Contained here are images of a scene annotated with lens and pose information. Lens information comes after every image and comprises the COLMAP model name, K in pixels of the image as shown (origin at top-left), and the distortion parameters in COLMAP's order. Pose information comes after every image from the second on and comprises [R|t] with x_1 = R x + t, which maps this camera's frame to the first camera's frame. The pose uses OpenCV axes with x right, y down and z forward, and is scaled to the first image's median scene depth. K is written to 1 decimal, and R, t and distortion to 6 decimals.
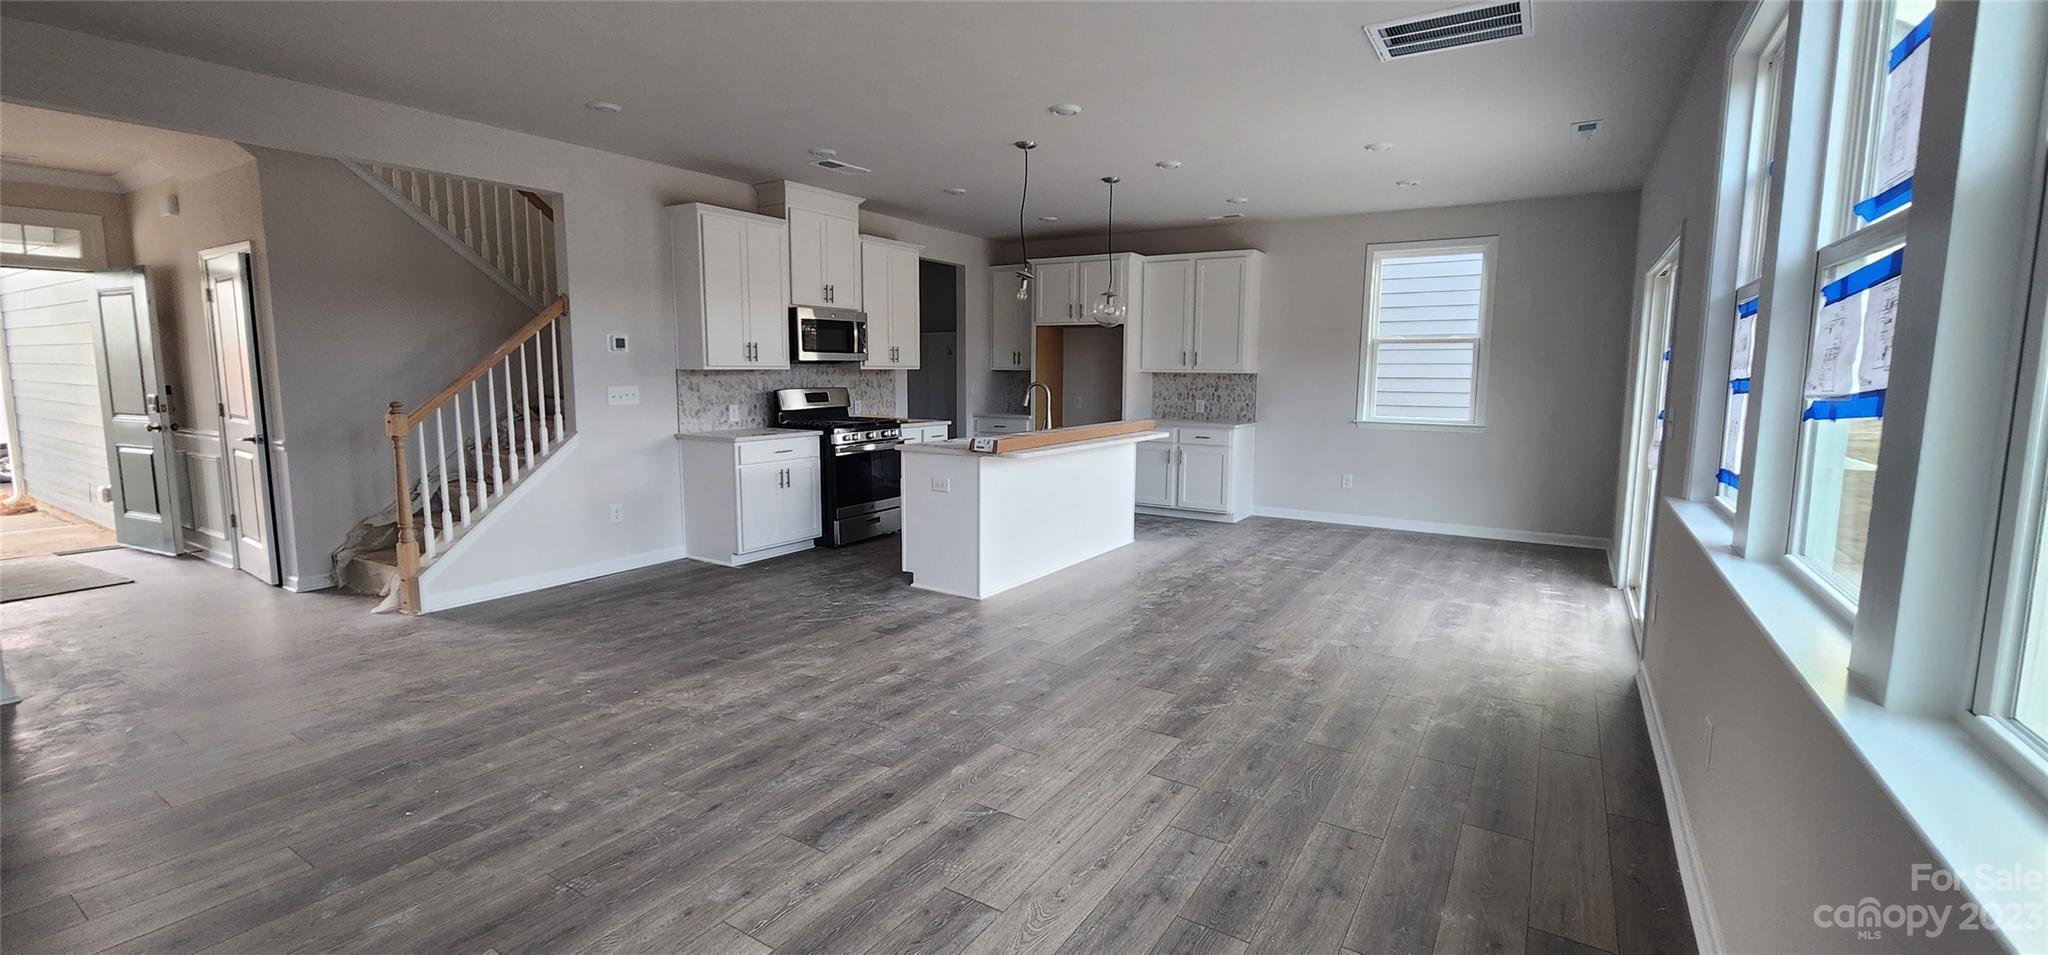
lens RADIAL K [[839.7, 0, 1031.7], [0, 839.7, 471.0], [0, 0, 1]] dist [0.000687, 0.000071]
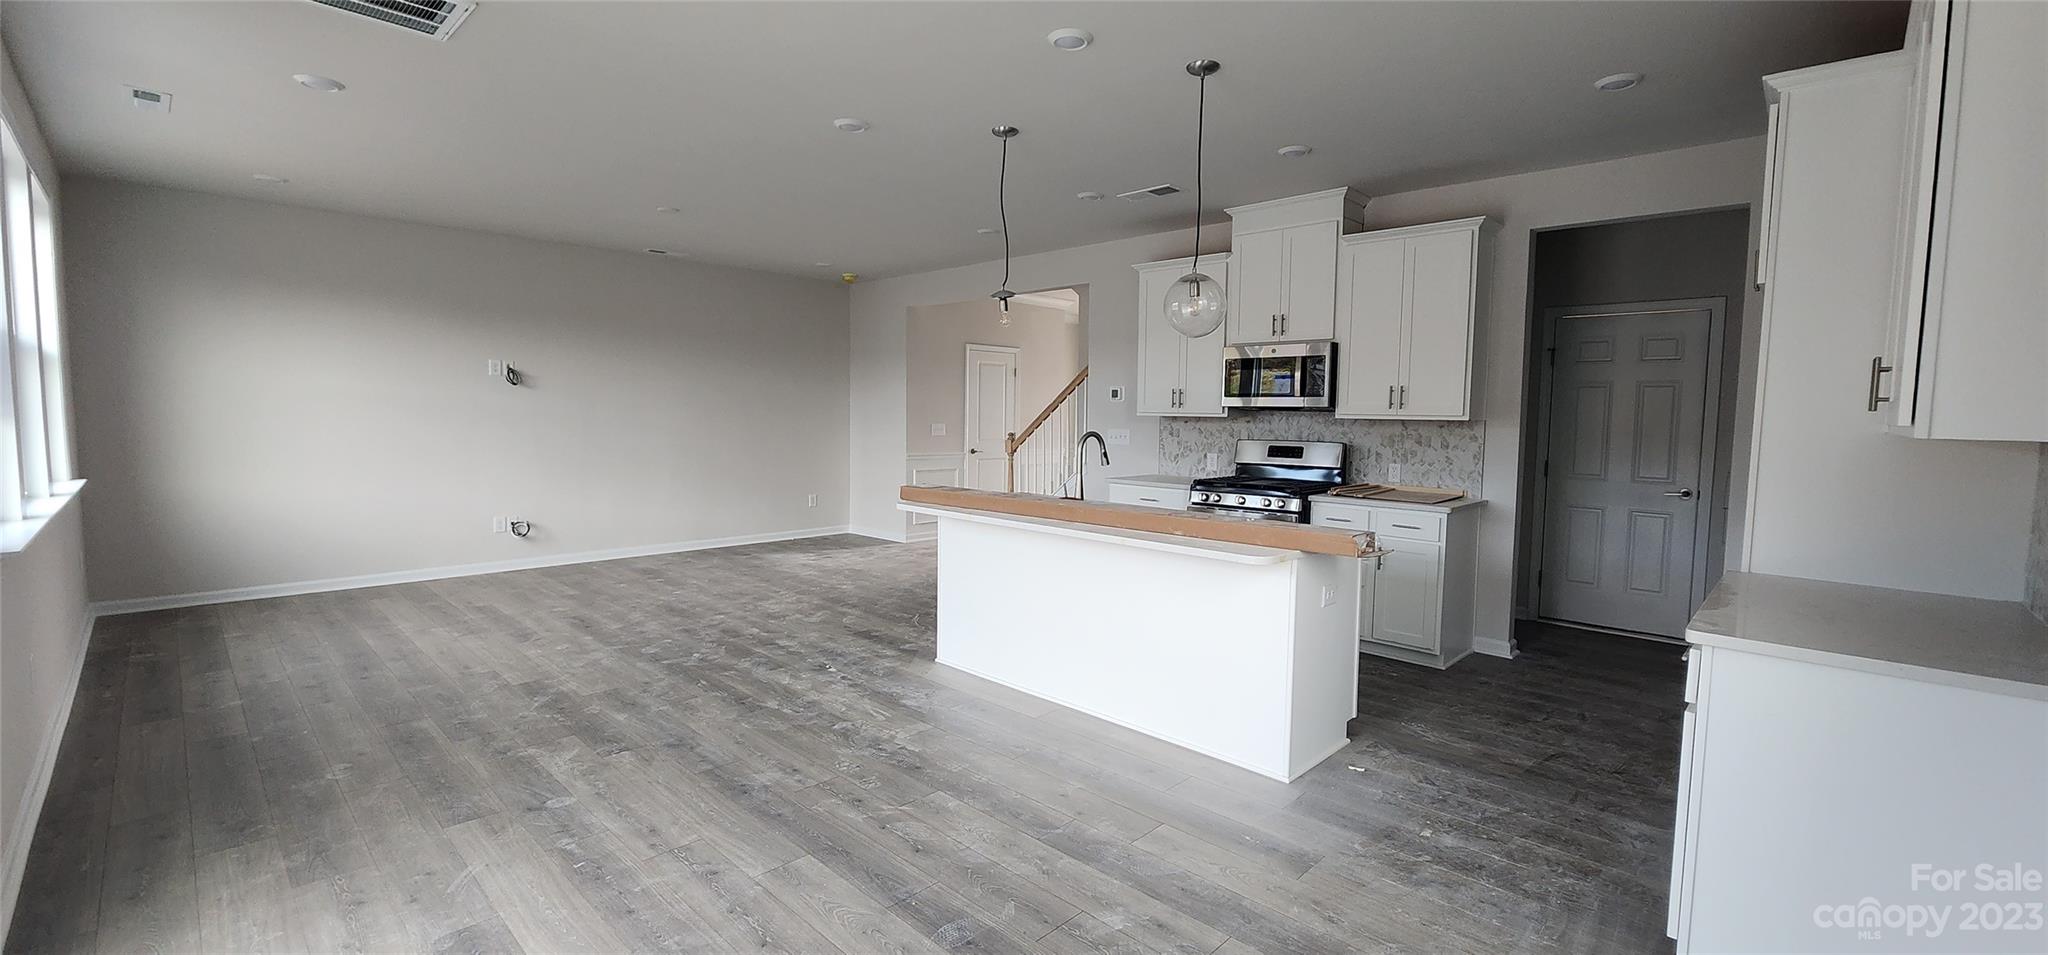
lens RADIAL K [[839.7, 0, 1034.6], [0, 839.7, 472.9], [0, 0, 1]] dist [0.000687, 0.000071]
pose [[-0.200991, 0.063629, -0.977524, 0.863691], [-0.133429, 0.986810, 0.091668, -0.160046], [0.970464, 0.148855, -0.189850, 1.345856]]
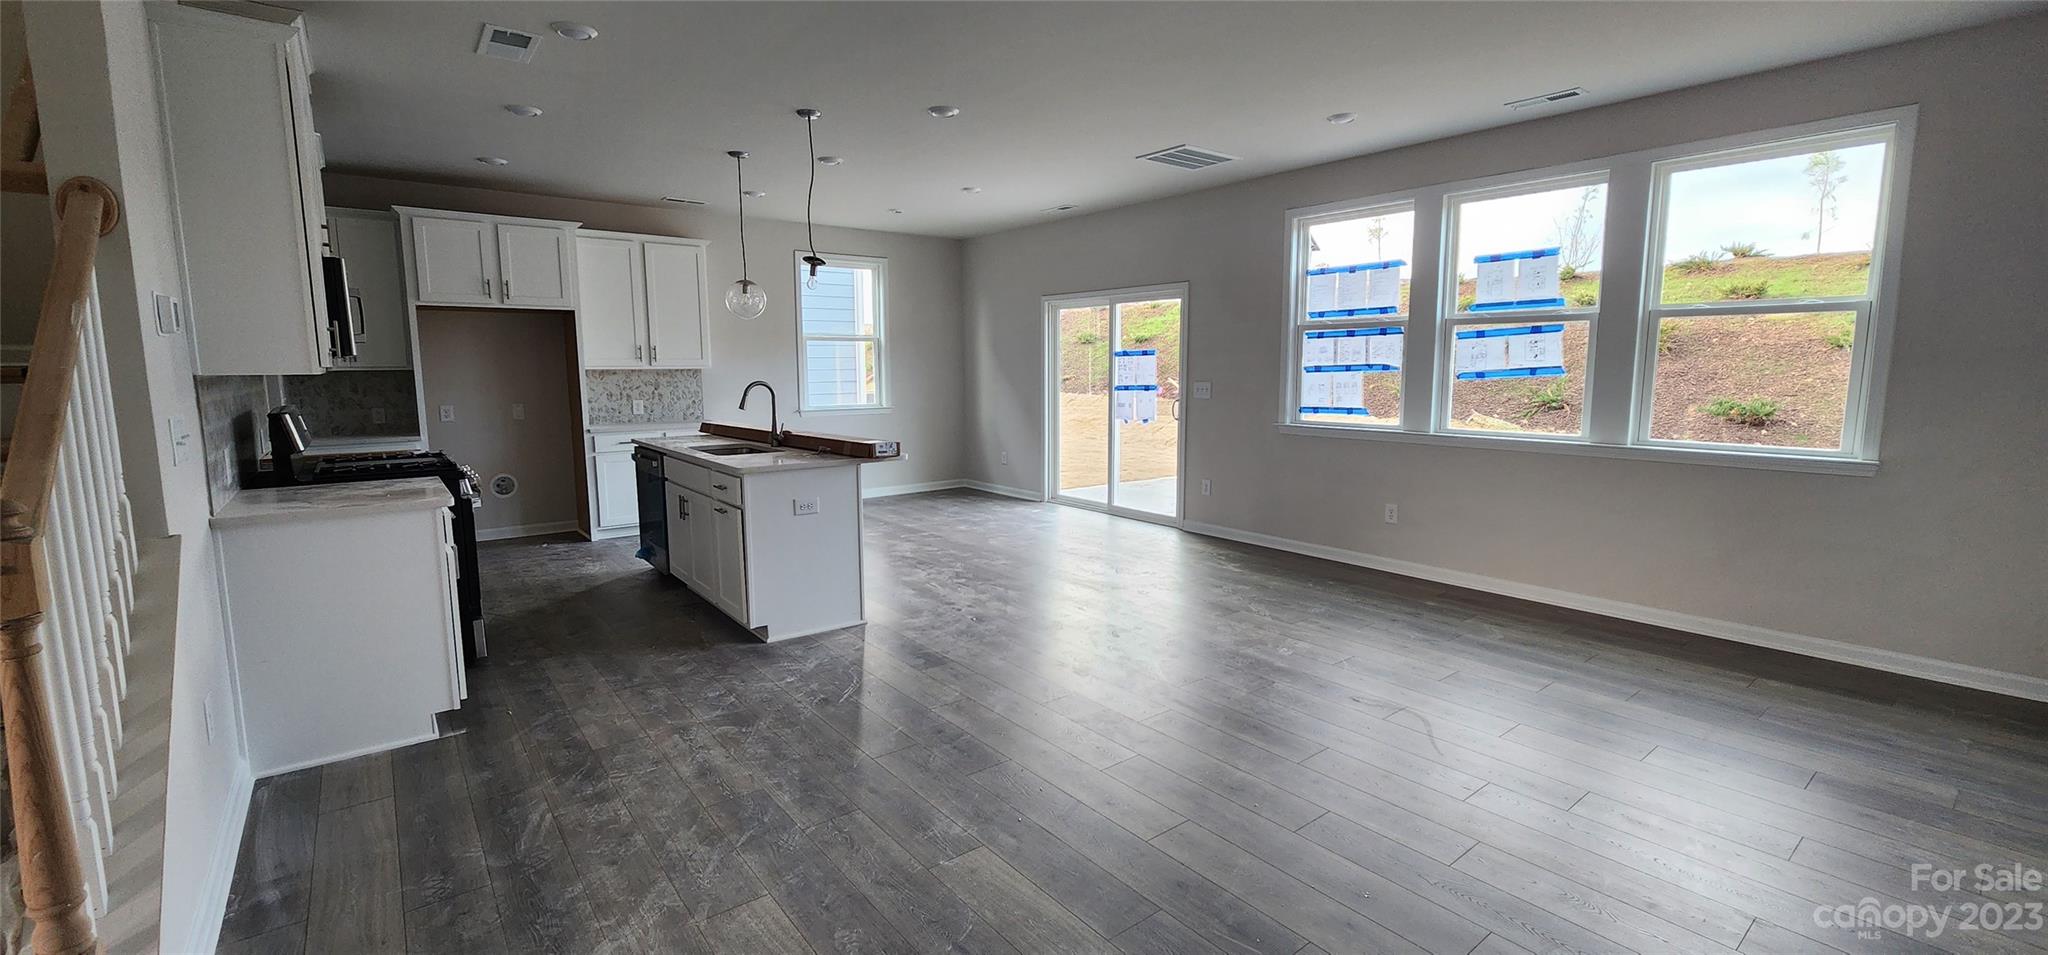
lens RADIAL K [[839.7, 0, 1025.4], [0, 839.7, 471.8], [0, 0, 1]] dist [0.000687, 0.000071]
pose [[0.336560, -0.129723, 0.932684, -0.891950], [0.120938, 0.988218, 0.093806, -0.076604], [-0.933864, 0.081226, 0.348283, 0.553205]]
